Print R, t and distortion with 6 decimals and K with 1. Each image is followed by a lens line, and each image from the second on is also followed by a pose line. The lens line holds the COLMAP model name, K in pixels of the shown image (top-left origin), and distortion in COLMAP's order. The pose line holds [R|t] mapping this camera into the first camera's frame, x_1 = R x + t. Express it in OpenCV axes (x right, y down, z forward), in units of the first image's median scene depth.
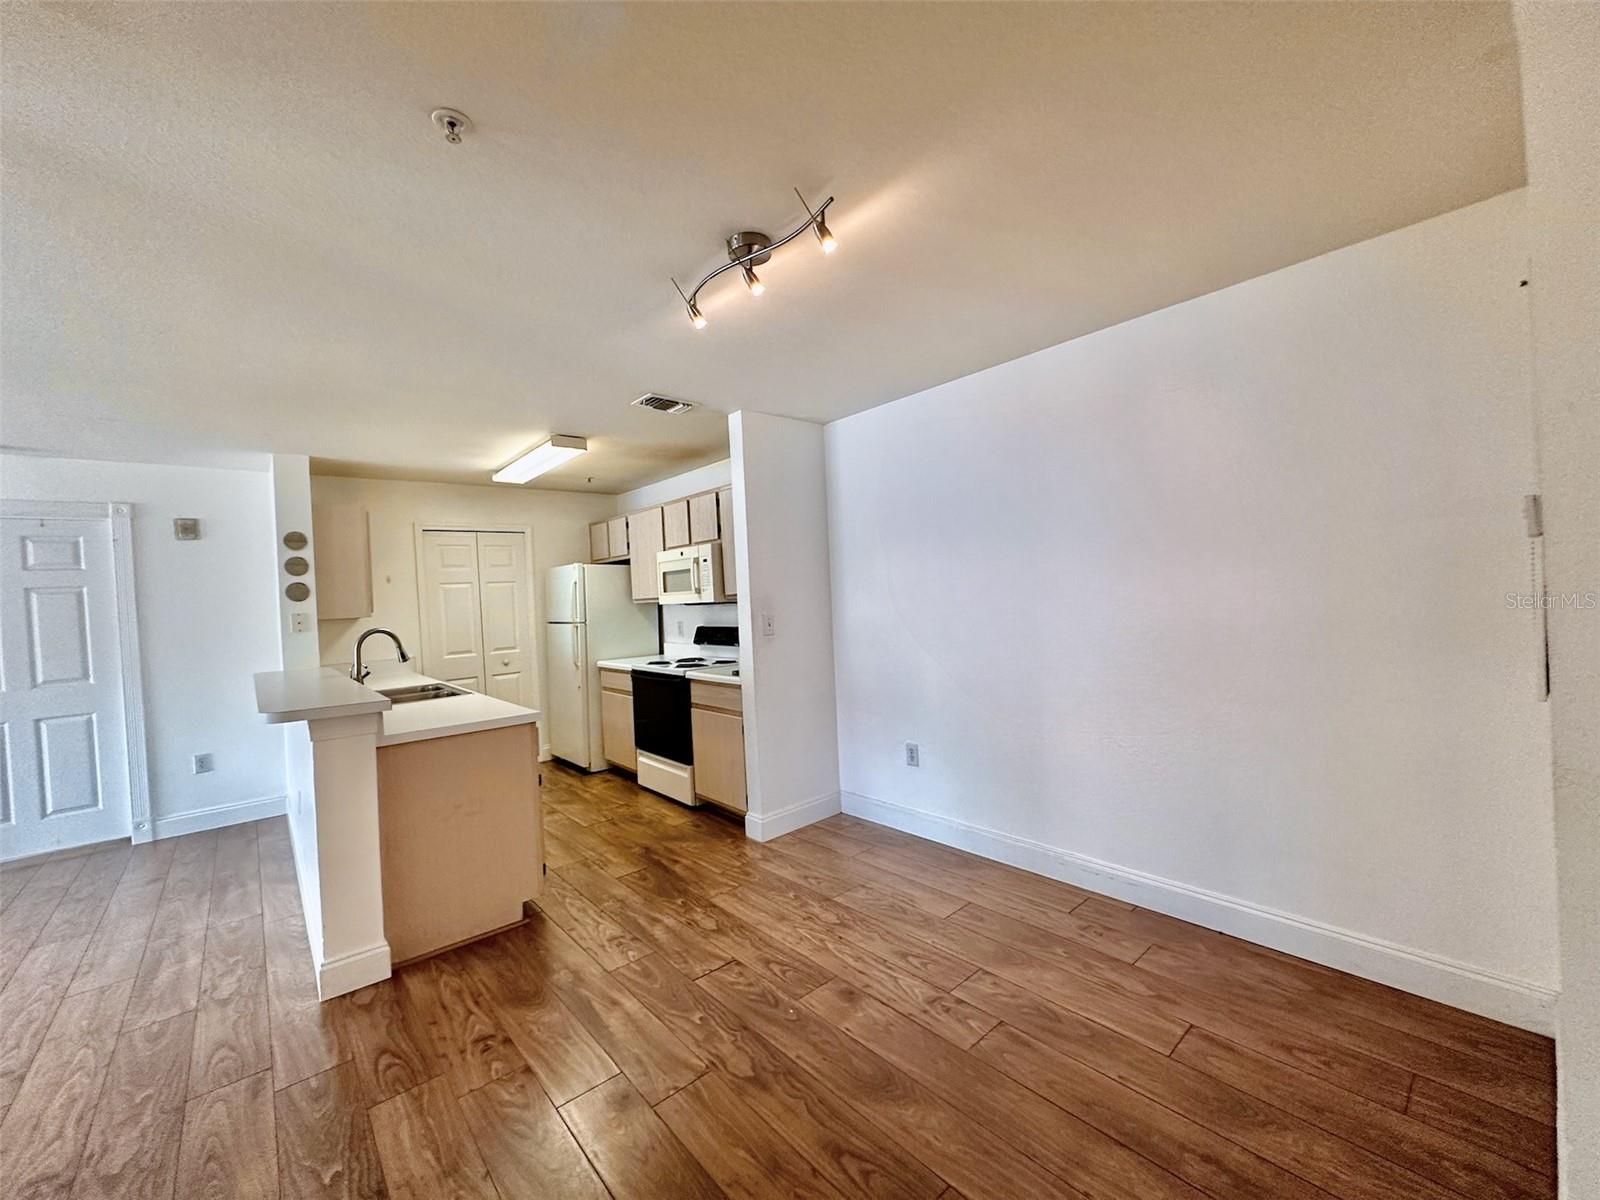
lens RADIAL K [[642.5, 0, 800.0], [0, 642.5, 600.0], [0, 0, 1]] dist [0.000938, -0.000017]
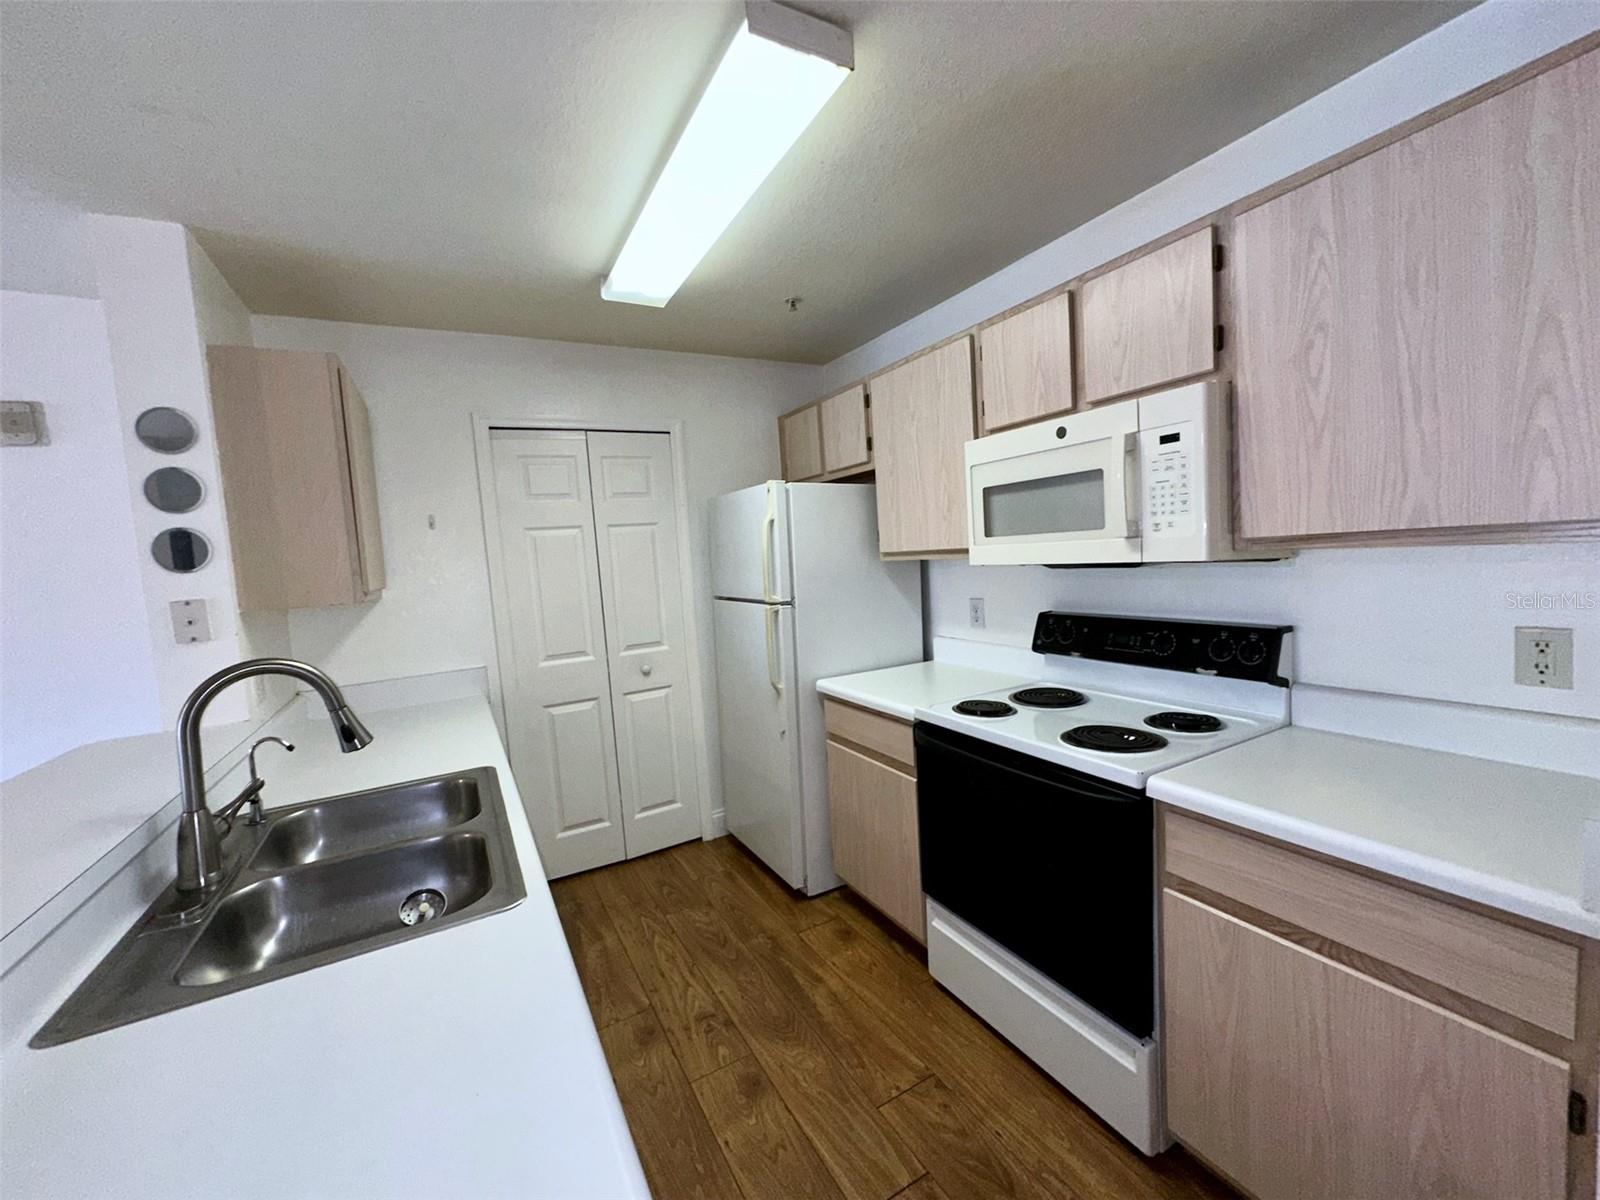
lens RADIAL K [[646.9, 0, 816.3], [0, 646.9, 595.1], [0, 0, 1]] dist [0.000725, 0.000027]
pose [[0.982255, -0.002181, -0.187535, -0.258278], [0.016040, 0.997245, 0.072418, -0.006468], [0.186861, -0.074141, 0.979585, 0.601187]]
